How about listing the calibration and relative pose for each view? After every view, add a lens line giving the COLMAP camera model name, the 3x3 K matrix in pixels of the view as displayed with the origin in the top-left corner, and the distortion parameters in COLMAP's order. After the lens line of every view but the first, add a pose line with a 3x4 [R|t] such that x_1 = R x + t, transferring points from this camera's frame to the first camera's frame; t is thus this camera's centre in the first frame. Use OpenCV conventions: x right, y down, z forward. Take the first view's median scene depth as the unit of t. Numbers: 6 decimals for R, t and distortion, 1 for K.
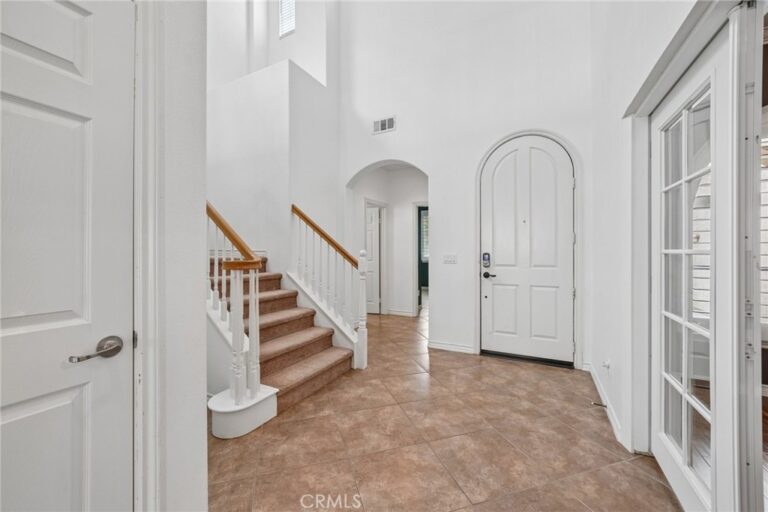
lens RADIAL K [[308.0, 0, 384.3], [0, 308.0, 254.5], [0, 0, 1]] dist [0.016700, 0.000117]
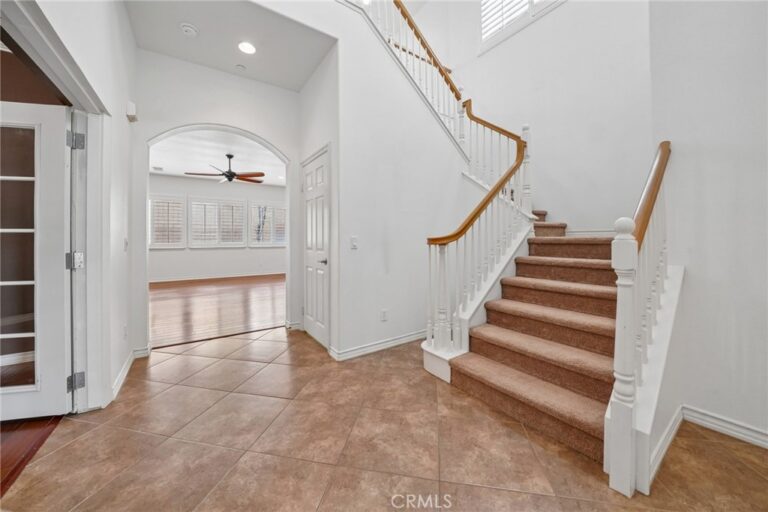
lens RADIAL K [[273.1, 0, 375.4], [0, 273.1, 239.8], [0, 0, 1]] dist [0.002595, 0.000302]
pose [[-0.484643, 0.001432, -0.874711, 0.675064], [0.004562, 0.999989, -0.000891, 0.022094], [0.874700, -0.004422, -0.484644, 1.374318]]
